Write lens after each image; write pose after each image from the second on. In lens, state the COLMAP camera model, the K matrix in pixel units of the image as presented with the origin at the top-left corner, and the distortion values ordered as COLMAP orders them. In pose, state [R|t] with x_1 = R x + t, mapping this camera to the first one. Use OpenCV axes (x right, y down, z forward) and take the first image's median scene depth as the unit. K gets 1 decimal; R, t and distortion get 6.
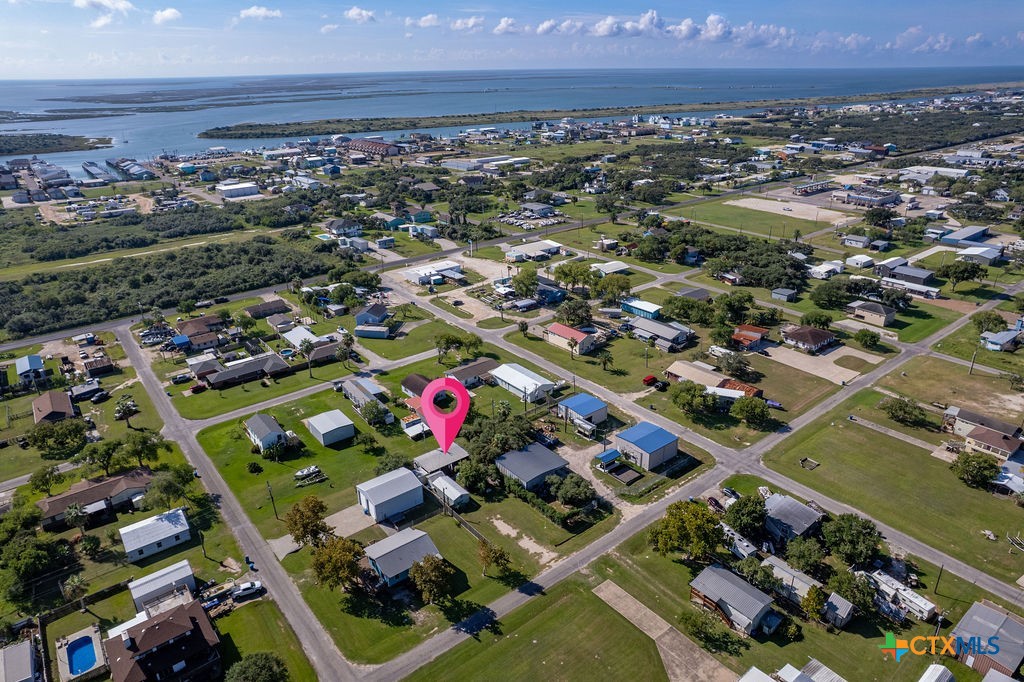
lens RADIAL K [[653.6, 0, 512.0], [0, 653.6, 341.0], [0, 0, 1]] dist [-0.054379, 0.041377]
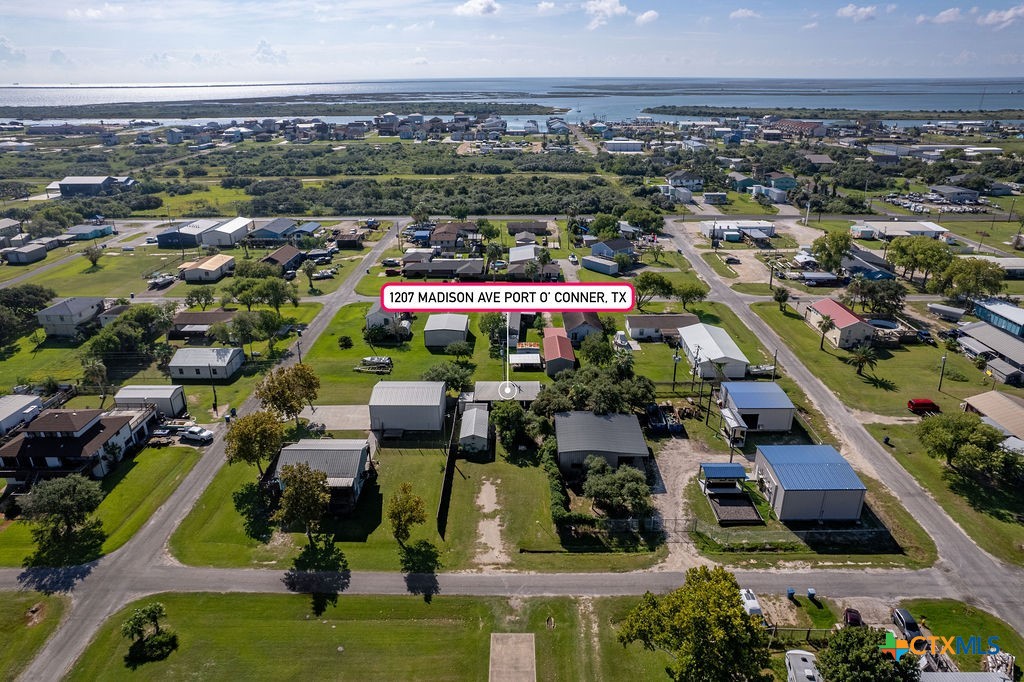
lens RADIAL K [[653.6, 0, 512.0], [0, 653.6, 341.0], [0, 0, 1]] dist [-0.054379, 0.041377]
pose [[0.774678, 0.248339, -0.581551, 0.288952], [-0.251358, 0.964813, 0.077172, 0.060939], [0.580252, 0.086394, 0.809842, 0.373025]]
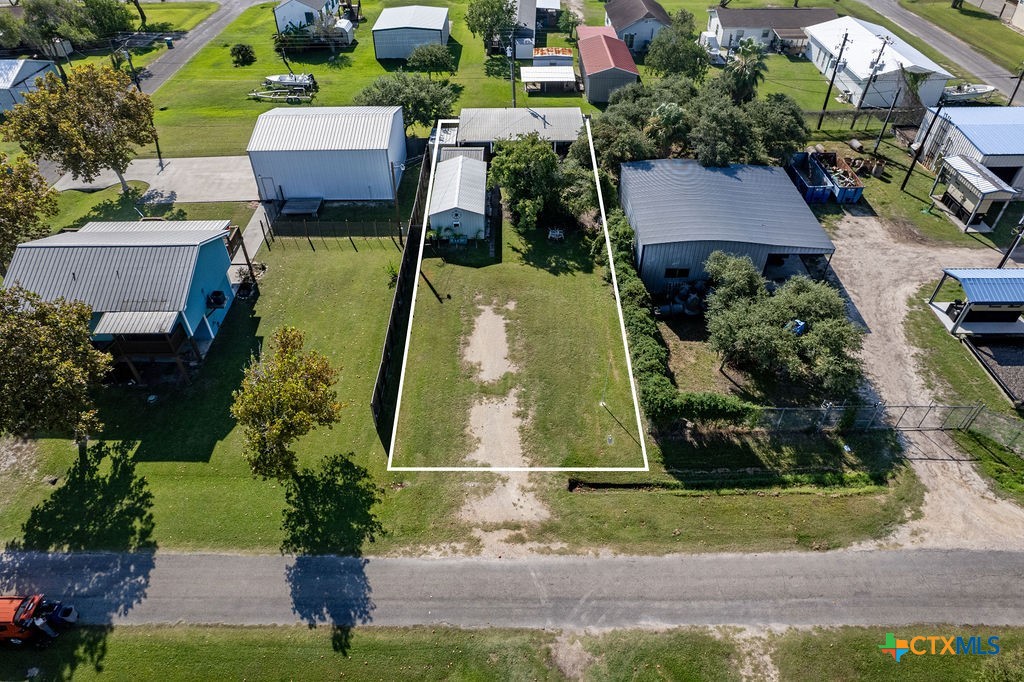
lens RADIAL K [[653.6, 0, 512.0], [0, 653.6, 341.0], [0, 0, 1]] dist [-0.054379, 0.041377]
pose [[0.780183, 0.422825, -0.461014, 0.112769], [-0.248299, 0.885747, 0.392173, 0.131673], [0.574162, -0.191497, 0.796032, 0.616738]]
